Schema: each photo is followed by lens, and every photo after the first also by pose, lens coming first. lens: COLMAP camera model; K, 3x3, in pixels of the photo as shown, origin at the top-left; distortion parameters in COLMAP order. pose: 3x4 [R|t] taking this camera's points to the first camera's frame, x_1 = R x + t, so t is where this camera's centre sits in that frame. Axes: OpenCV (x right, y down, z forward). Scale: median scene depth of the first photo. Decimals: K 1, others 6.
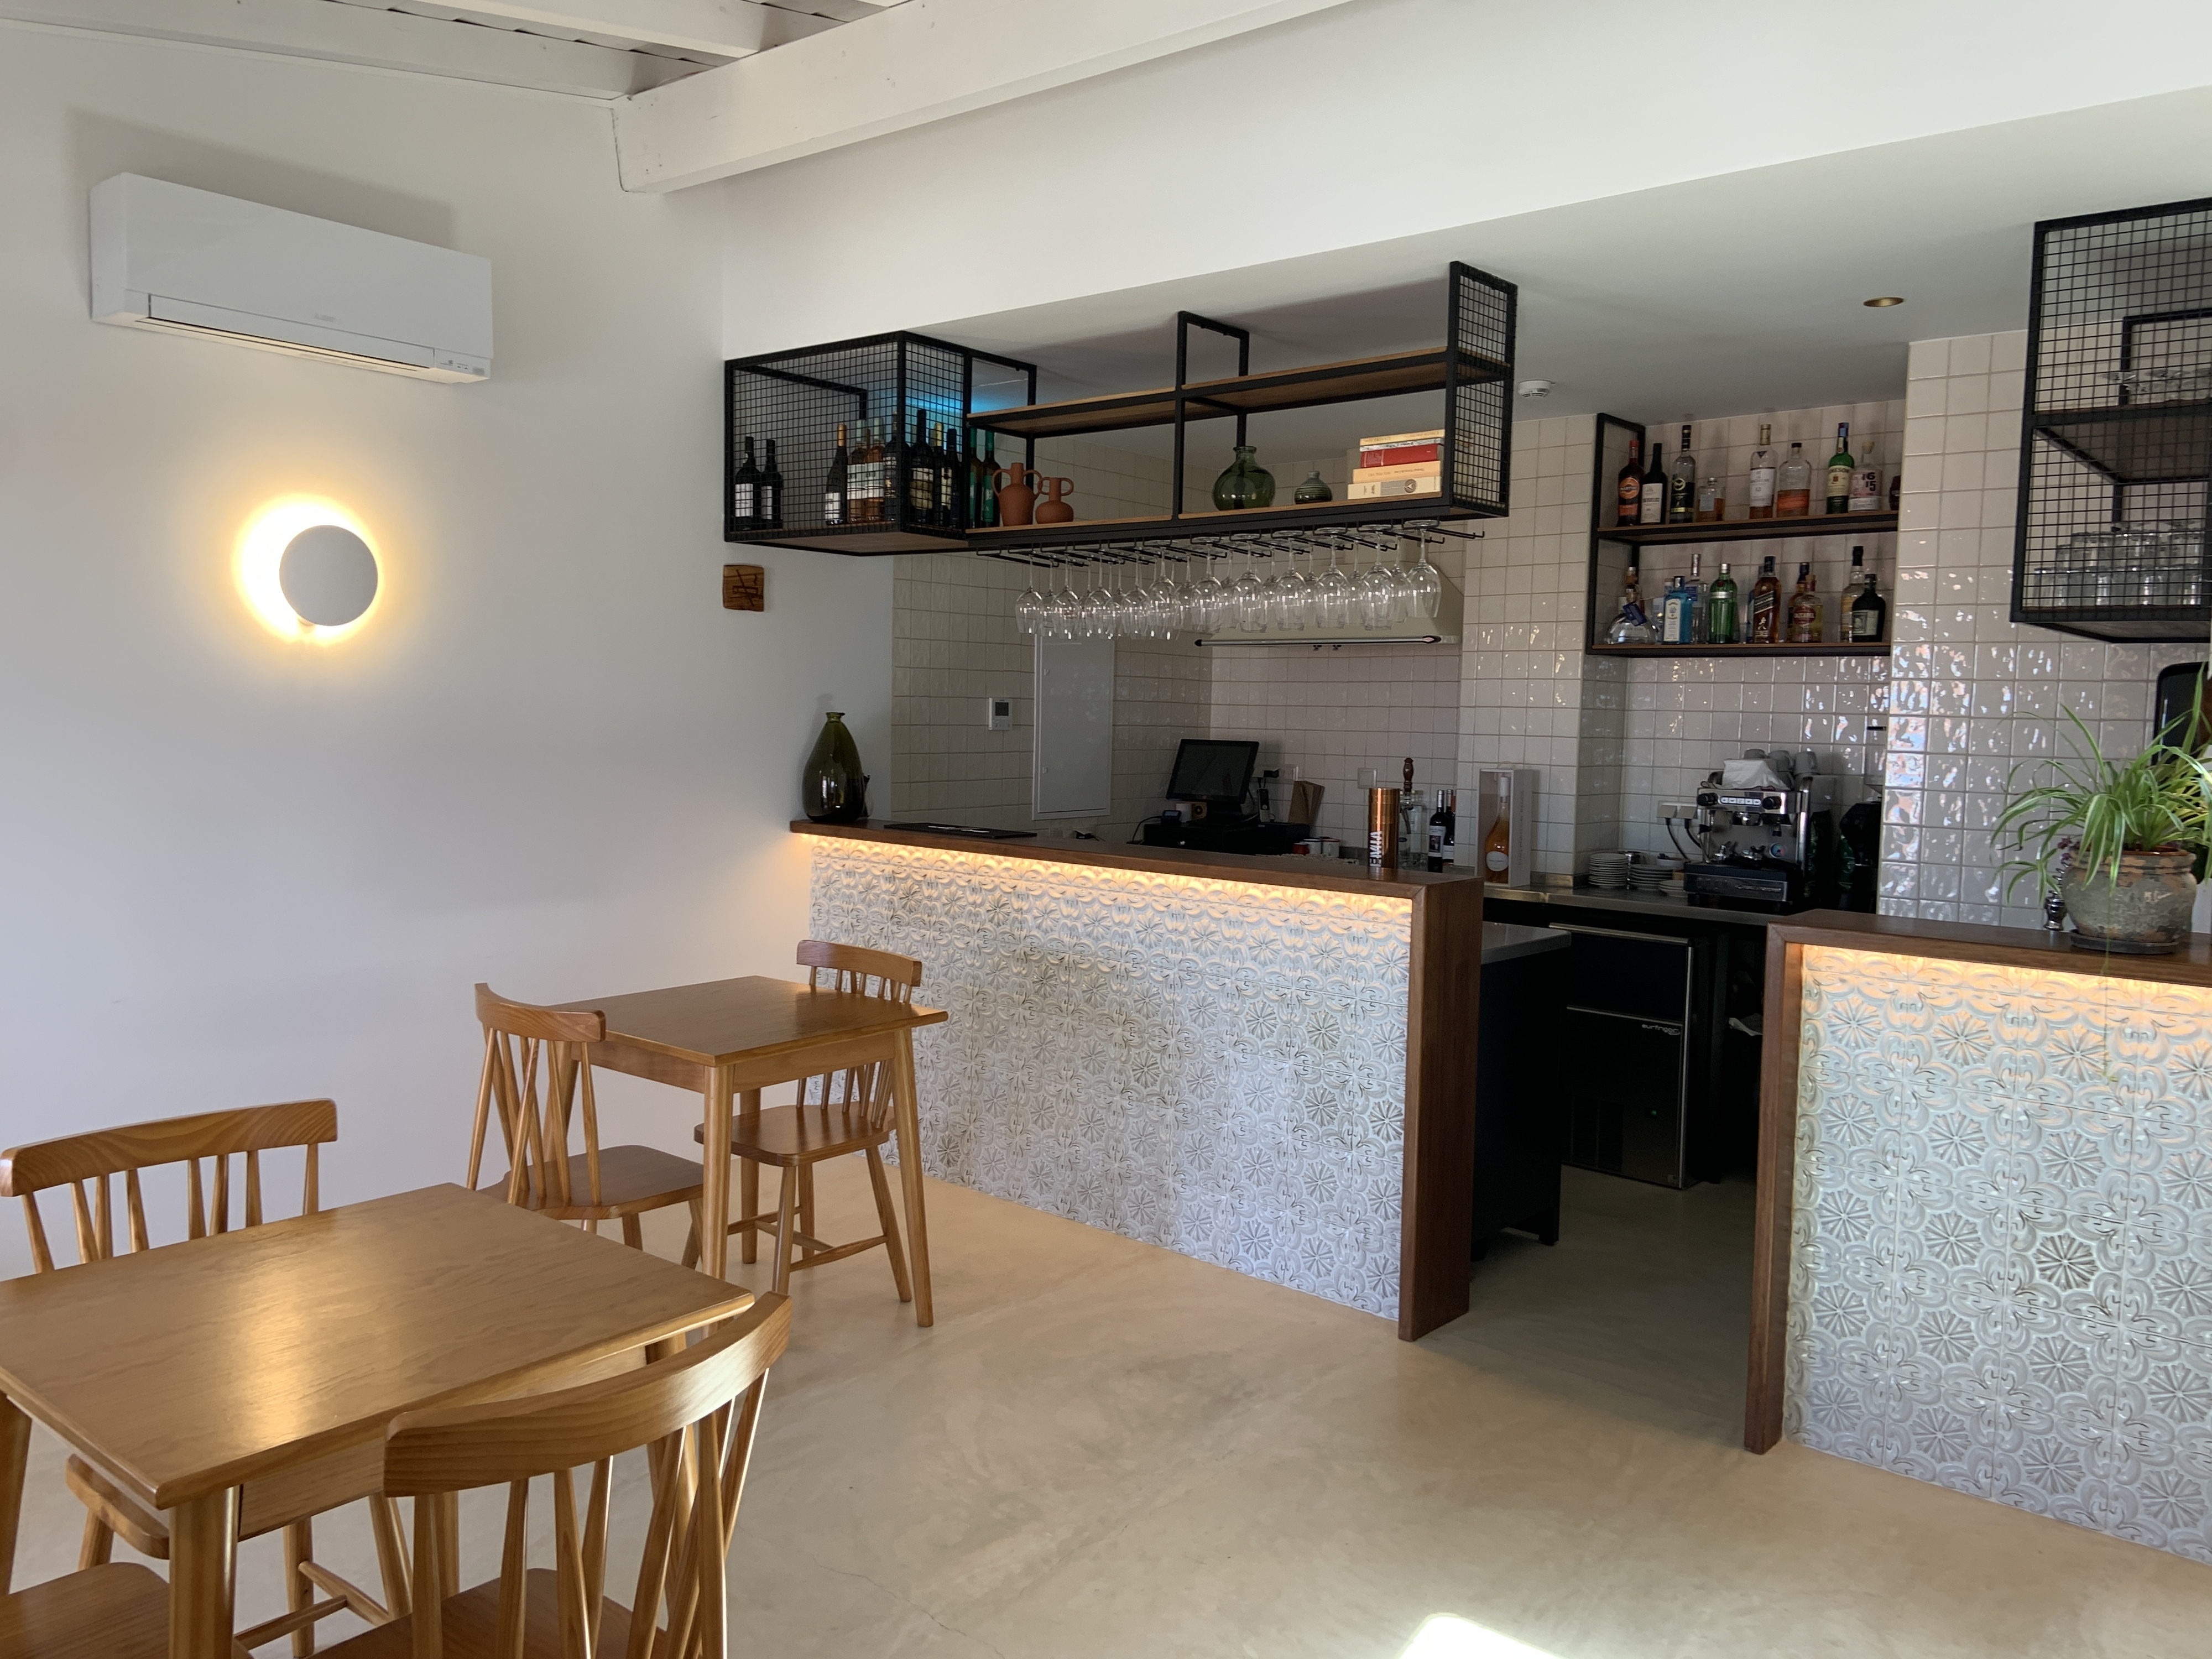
lens RADIAL K [[1667.9, 0, 1093.8], [0, 1667.9, 822.3], [0, 0, 1]] dist [0.135836, -0.184325]
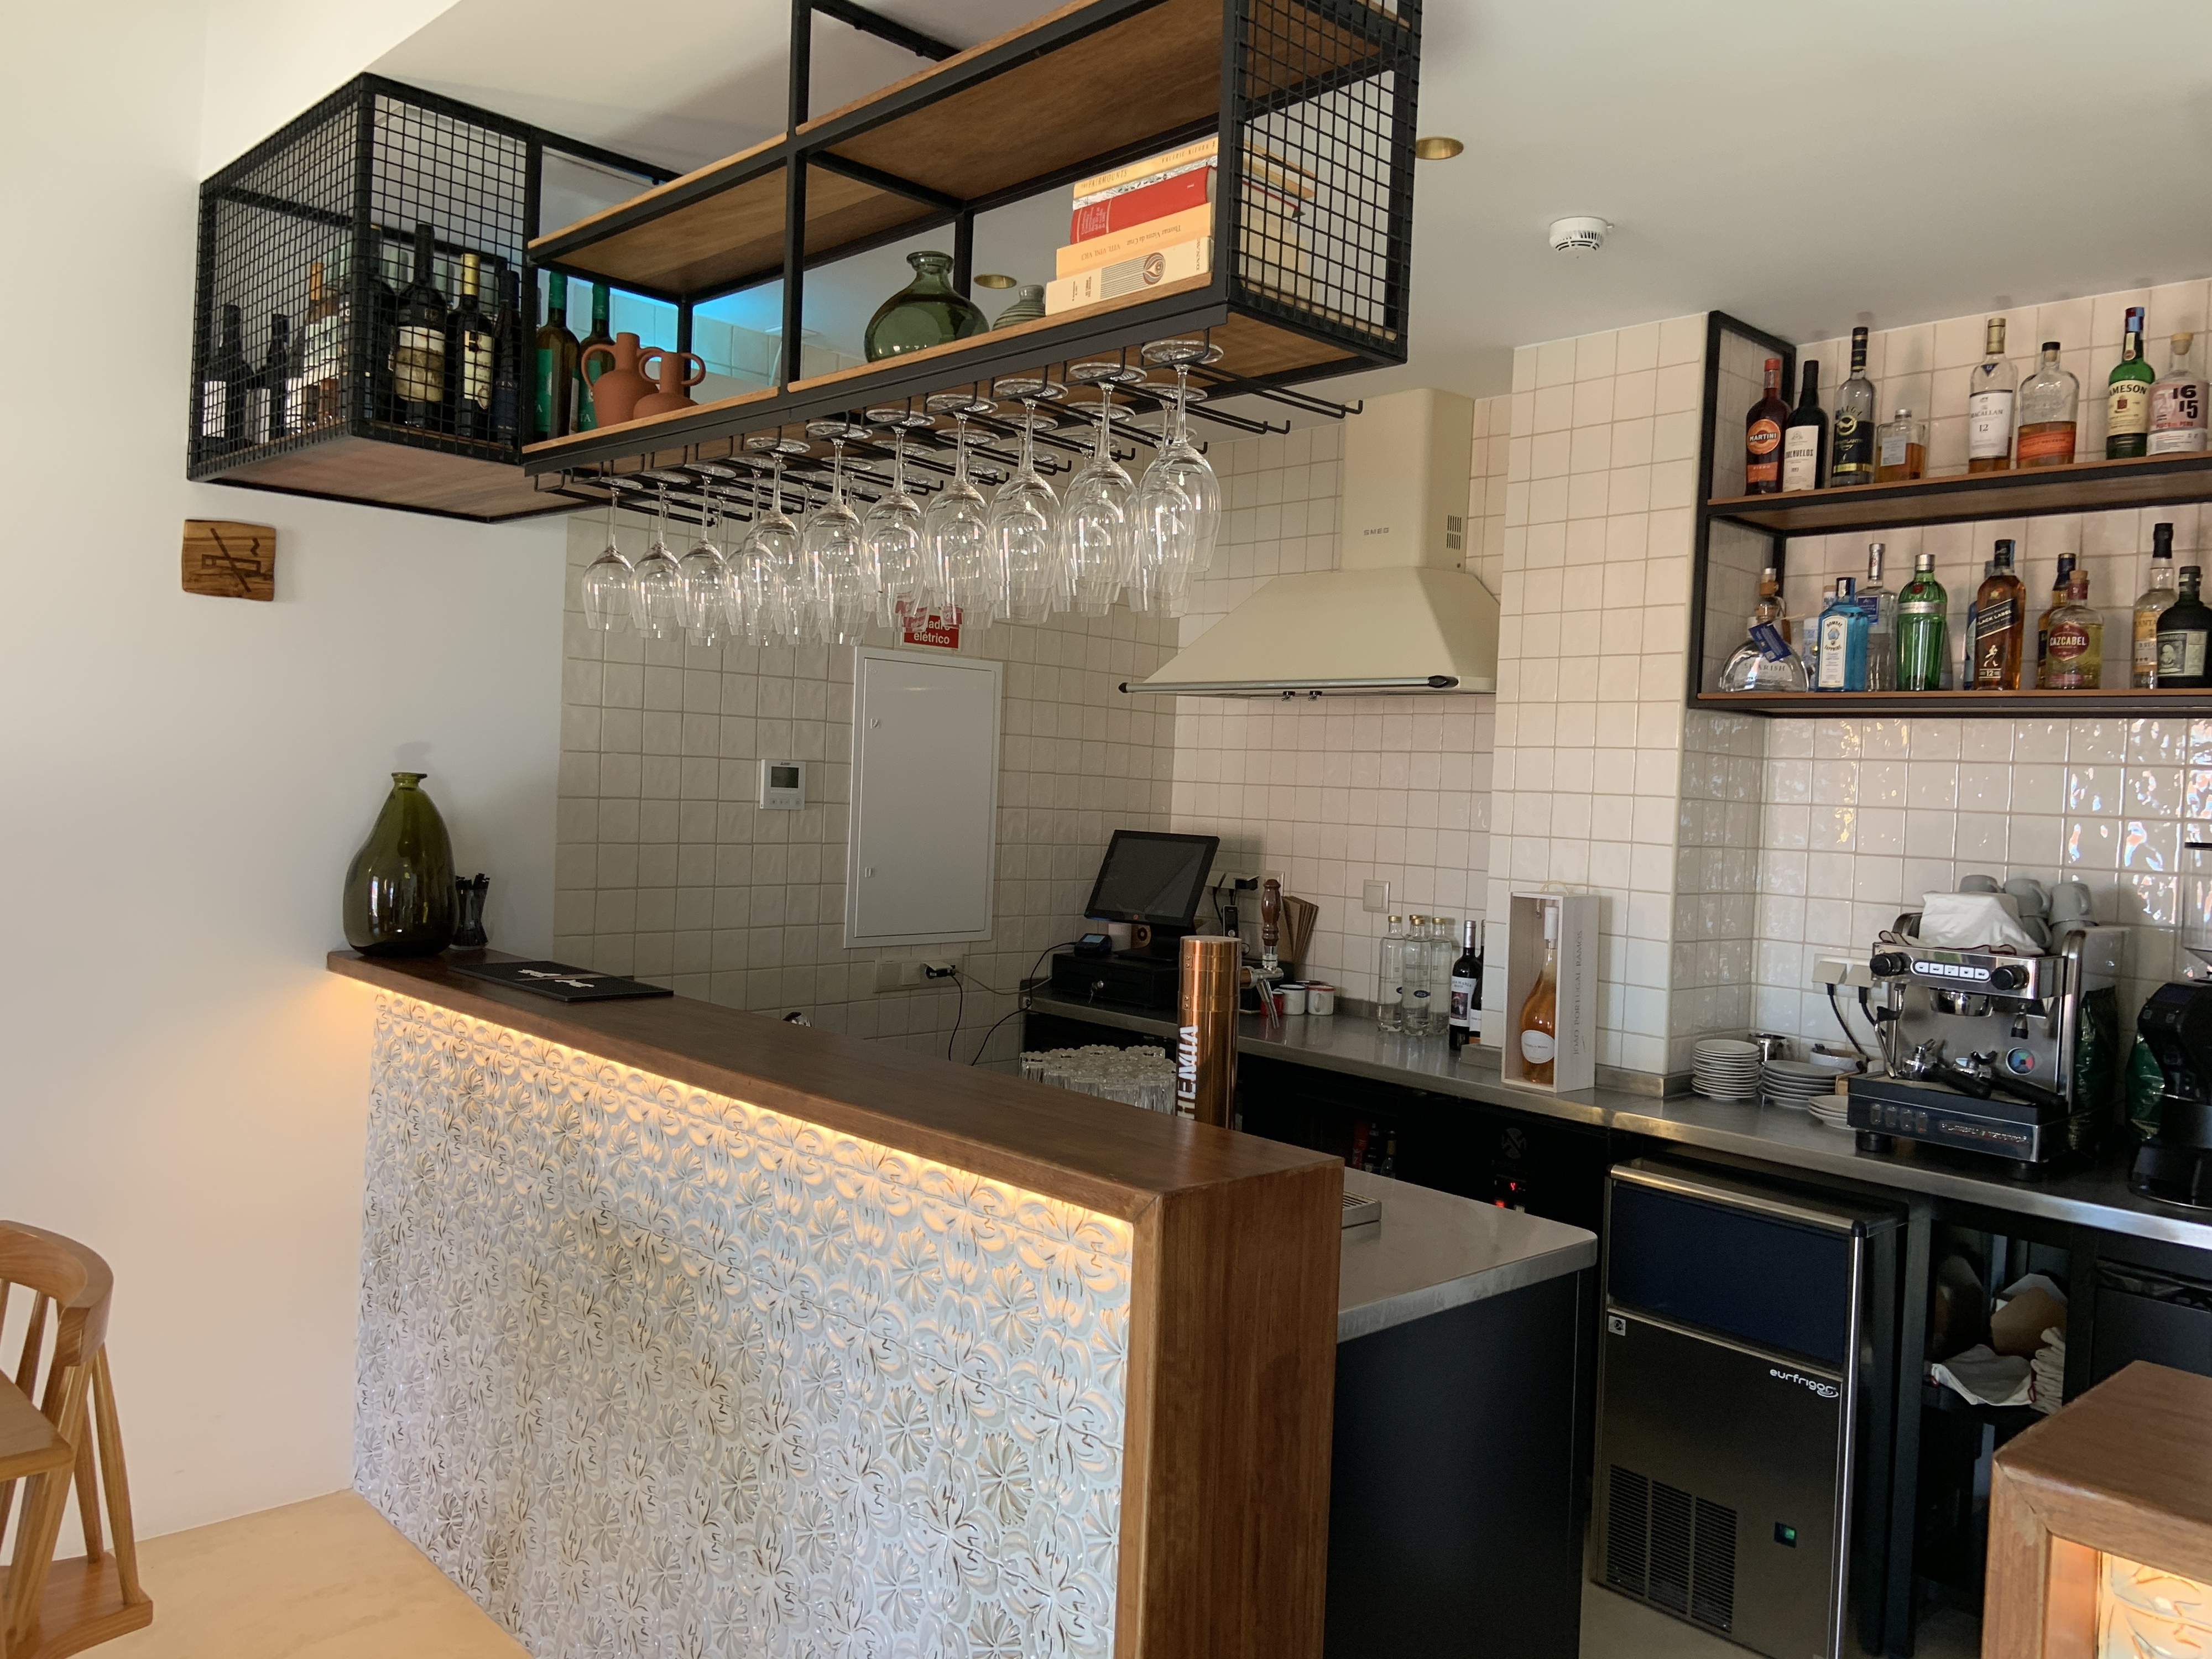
lens RADIAL K [[1679.5, 0, 1161.5], [0, 1679.5, 809.1], [0, 0, 1]] dist [0.151160, -0.219479]
pose [[0.996526, 0.023654, -0.079854, 0.160024], [-0.028354, 0.997900, -0.058240, -0.023795], [0.078308, 0.060302, 0.995104, 0.398135]]
